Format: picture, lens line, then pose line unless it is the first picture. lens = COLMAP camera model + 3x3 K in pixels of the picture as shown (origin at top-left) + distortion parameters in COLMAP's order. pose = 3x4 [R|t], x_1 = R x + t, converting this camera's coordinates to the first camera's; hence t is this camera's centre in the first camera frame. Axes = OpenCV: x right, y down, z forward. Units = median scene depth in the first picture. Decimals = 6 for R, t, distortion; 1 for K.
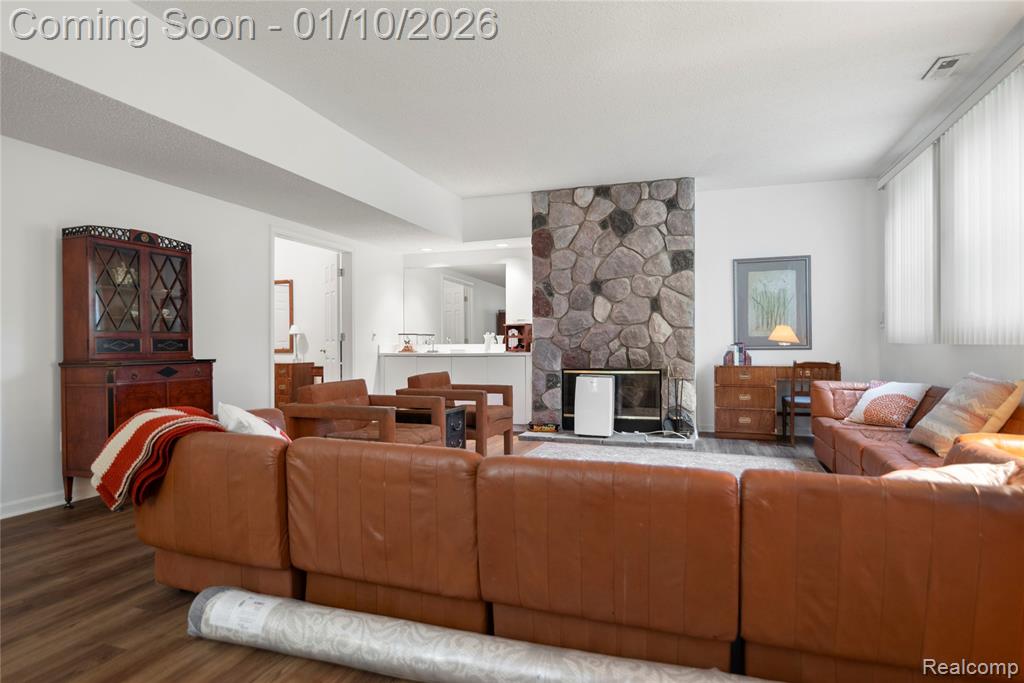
lens RADIAL K [[594.2, 0, 506.1], [0, 594.2, 340.9], [0, 0, 1]] dist [-0.013861, 0.000072]
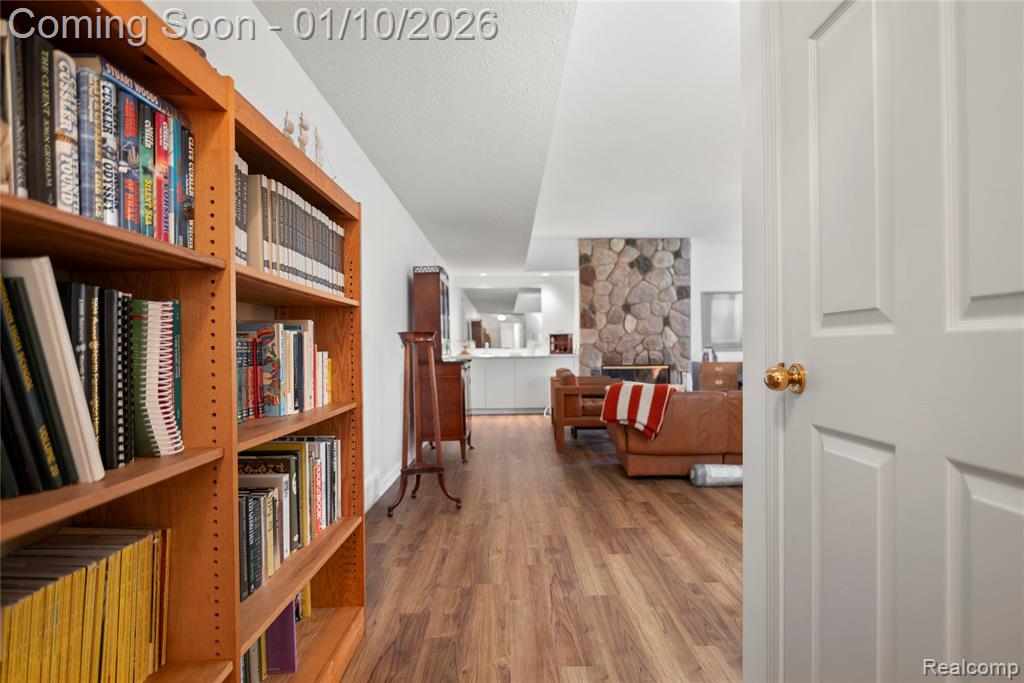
lens RADIAL K [[594.2, 0, 508.6], [0, 594.2, 343.3], [0, 0, 1]] dist [-0.013861, 0.000072]
pose [[0.941807, -0.000788, 0.336154, -0.610117], [-0.000210, 0.999996, 0.002932, -0.010465], [-0.336155, -0.002832, 0.941802, -0.262730]]
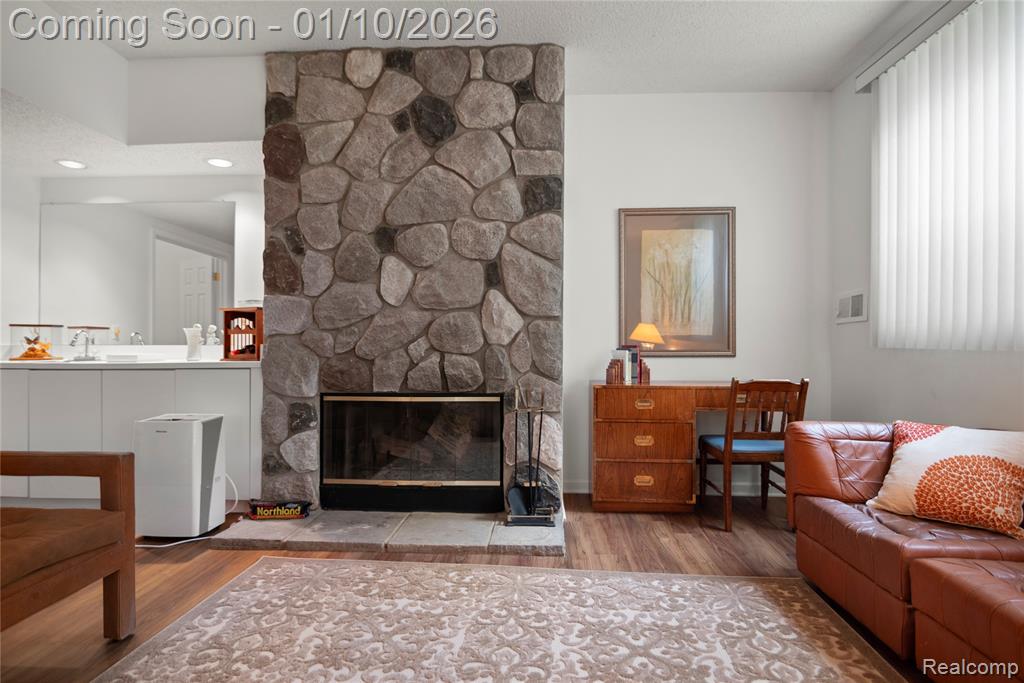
lens RADIAL K [[594.2, 0, 513.2], [0, 594.2, 346.8], [0, 0, 1]] dist [-0.013861, 0.000072]
pose [[0.960403, 0.005146, 0.278568, 0.115874], [-0.007587, 0.999942, 0.007687, 0.000489], [-0.278512, -0.009496, 0.960386, 0.465747]]
